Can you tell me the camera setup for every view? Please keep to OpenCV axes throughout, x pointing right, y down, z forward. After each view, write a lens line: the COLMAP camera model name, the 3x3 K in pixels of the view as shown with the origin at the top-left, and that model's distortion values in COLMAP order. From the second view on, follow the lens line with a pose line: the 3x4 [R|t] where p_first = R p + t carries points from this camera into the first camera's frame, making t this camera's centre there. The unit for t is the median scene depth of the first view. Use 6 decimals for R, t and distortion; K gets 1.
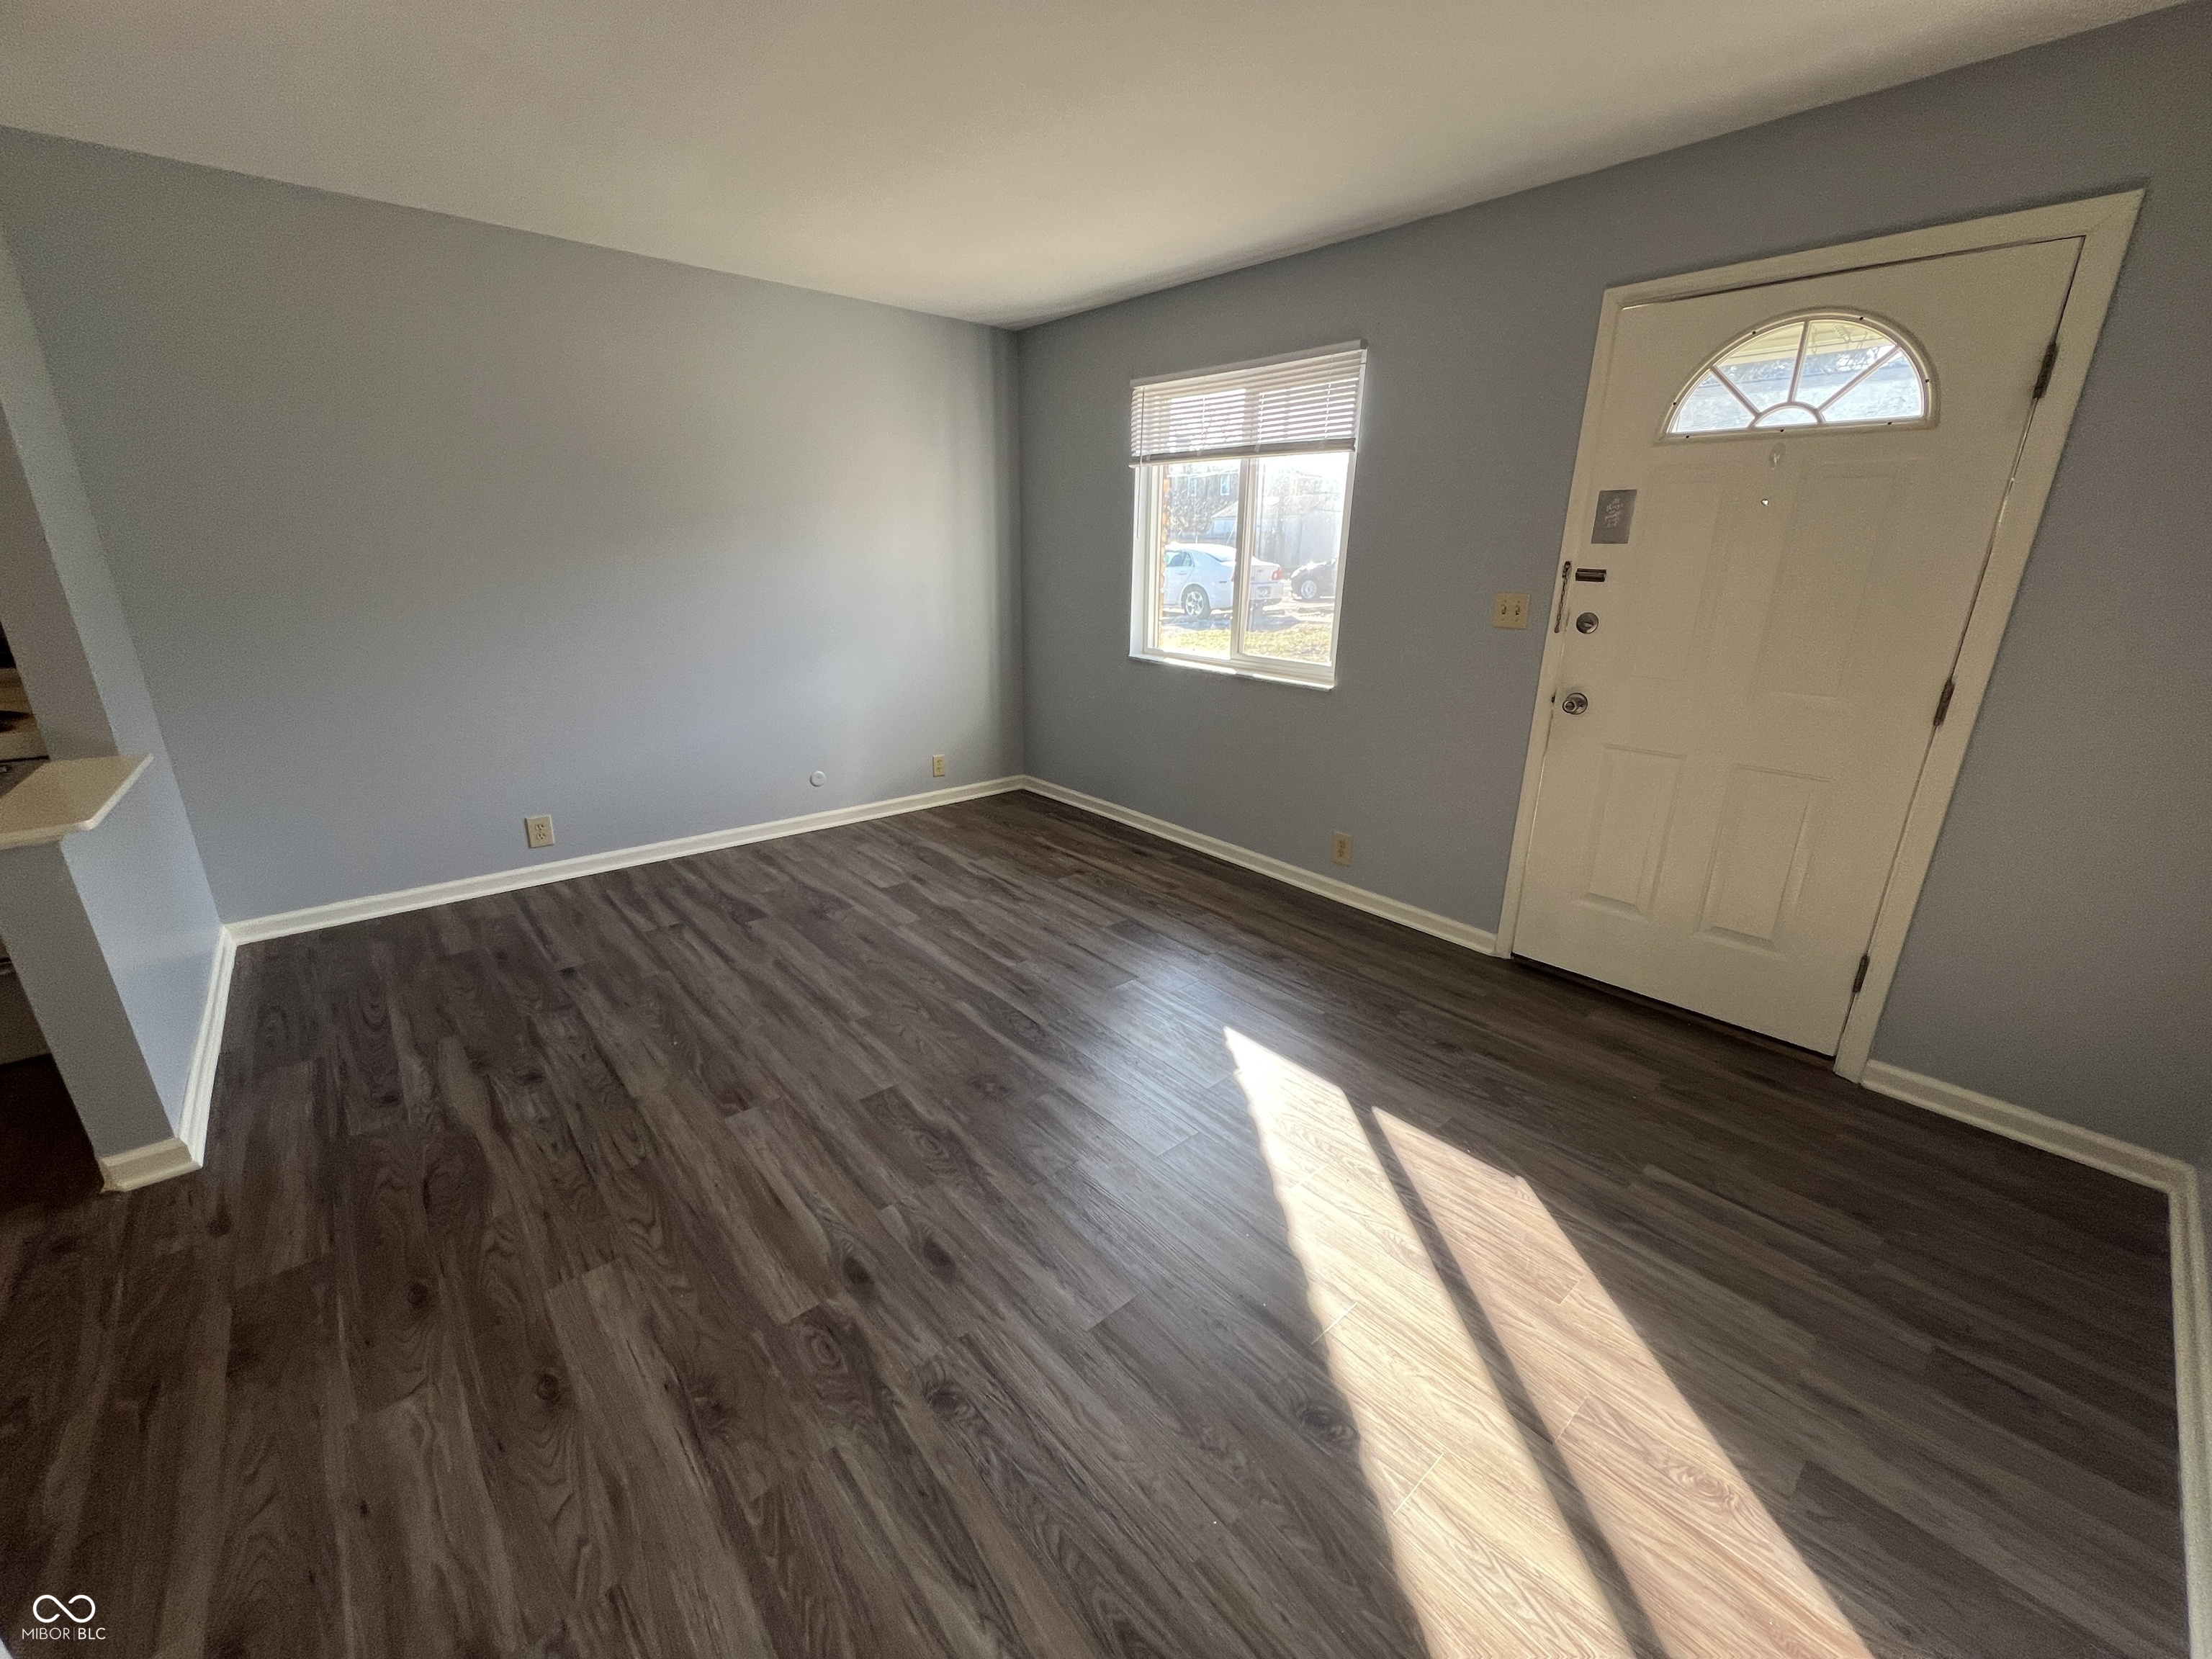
lens RADIAL K [[890.0, 0, 1106.0], [0, 890.0, 829.5], [0, 0, 1]] dist [0.006168, 0.000311]
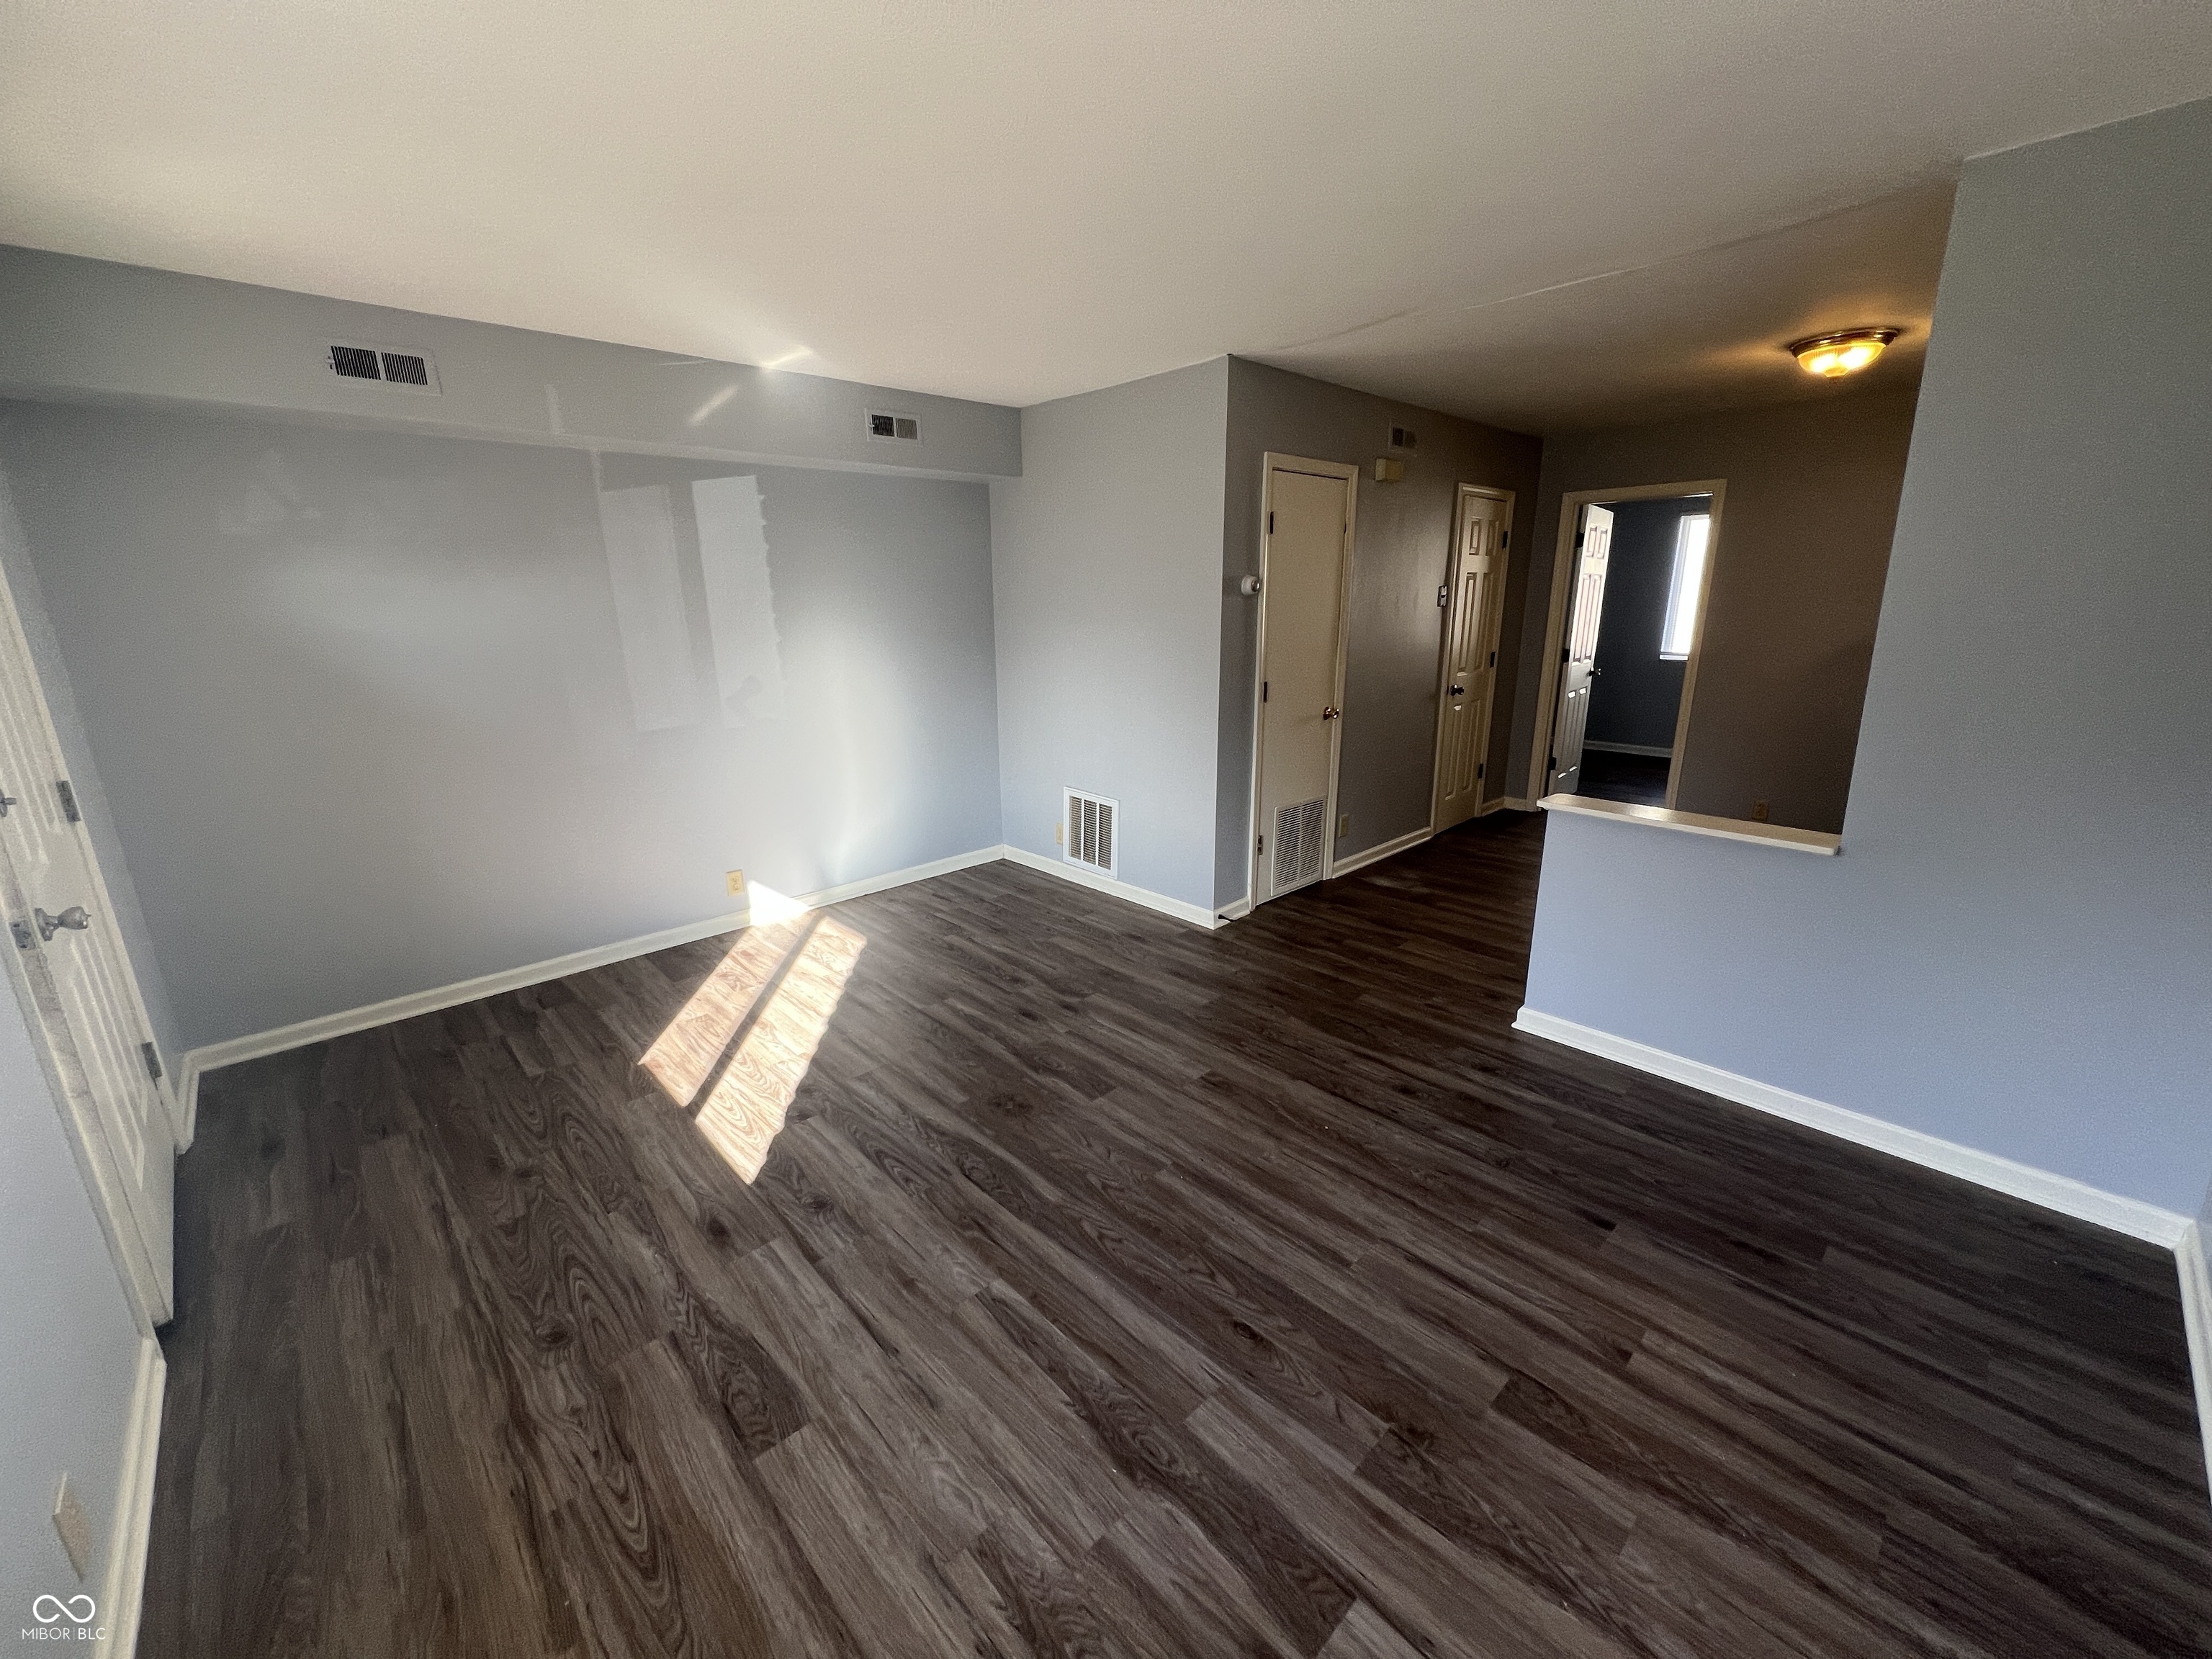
lens RADIAL K [[874.4, 0, 1106.0], [0, 874.4, 829.5], [0, 0, 1]] dist [0.000631, 0.000067]
pose [[-0.999175, 0.014066, -0.038098, -0.218825], [-0.008928, 0.839085, 0.543927, -0.627704], [0.039619, 0.543818, -0.838267, 1.775600]]
